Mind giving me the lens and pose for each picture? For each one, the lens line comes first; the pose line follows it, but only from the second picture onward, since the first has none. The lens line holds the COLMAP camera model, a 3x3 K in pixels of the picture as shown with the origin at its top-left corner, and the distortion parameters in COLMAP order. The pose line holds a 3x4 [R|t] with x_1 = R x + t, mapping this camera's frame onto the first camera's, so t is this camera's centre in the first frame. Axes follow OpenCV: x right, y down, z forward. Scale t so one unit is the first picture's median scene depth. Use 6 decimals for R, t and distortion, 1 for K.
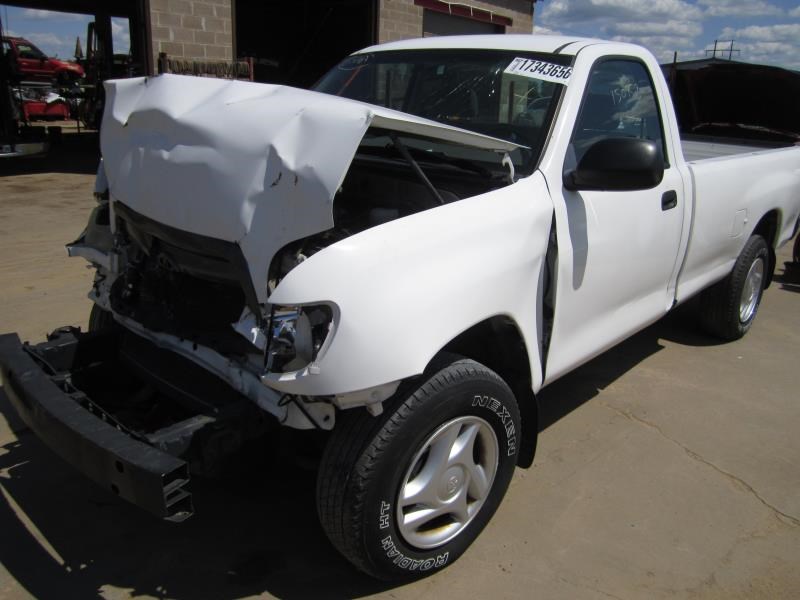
lens RADIAL K [[666.1, 0, 397.3], [0, 666.1, 315.8], [0, 0, 1]] dist [-0.062964, 0.028331]
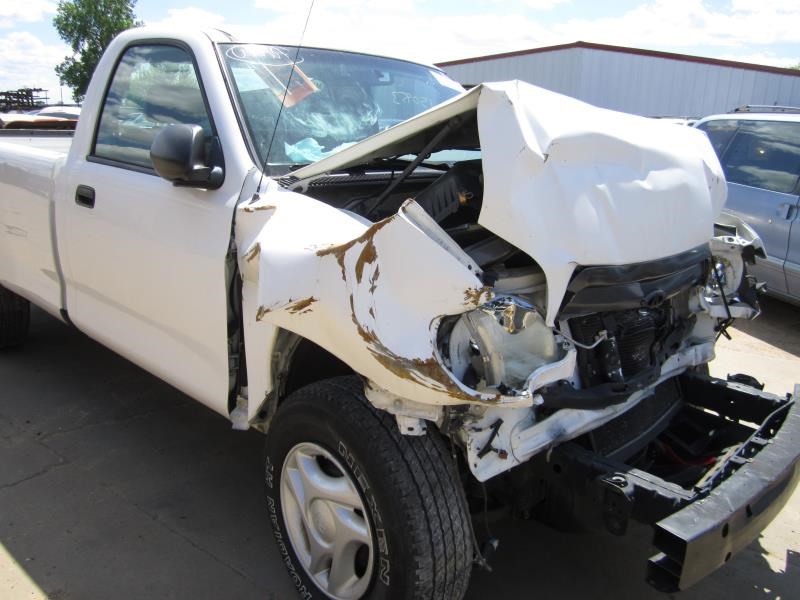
lens RADIAL K [[666.1, 0, 397.3], [0, 666.1, 315.8], [0, 0, 1]] dist [-0.062964, 0.028331]
pose [[0.005912, -0.315833, 0.948796, -1.212444], [0.280547, 0.911231, 0.301580, -0.431653], [-0.959822, 0.264399, 0.093994, 1.247805]]
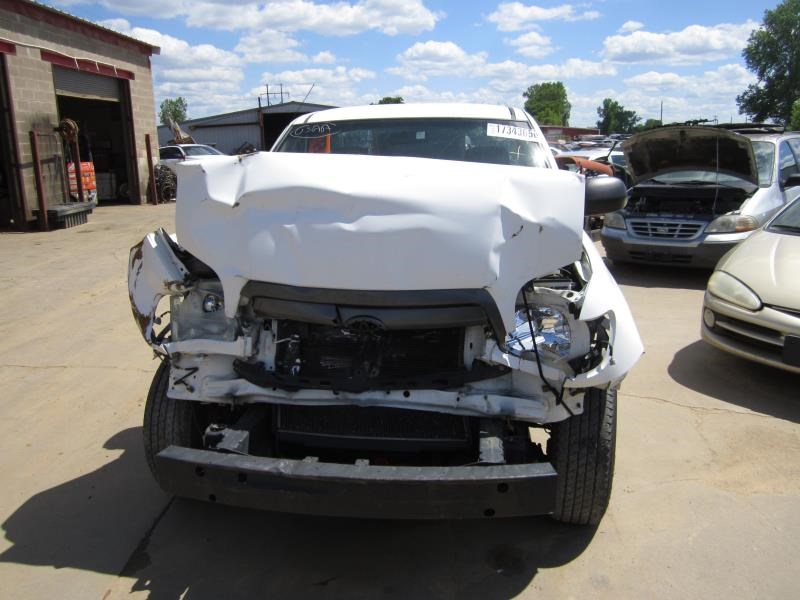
lens RADIAL K [[666.1, 0, 397.3], [0, 666.1, 315.8], [0, 0, 1]] dist [-0.062964, 0.028331]
pose [[0.811160, -0.198350, 0.550161, -0.886967], [0.232270, 0.972617, 0.008199, -0.091088], [-0.536722, 0.121135, 0.835018, 0.068249]]
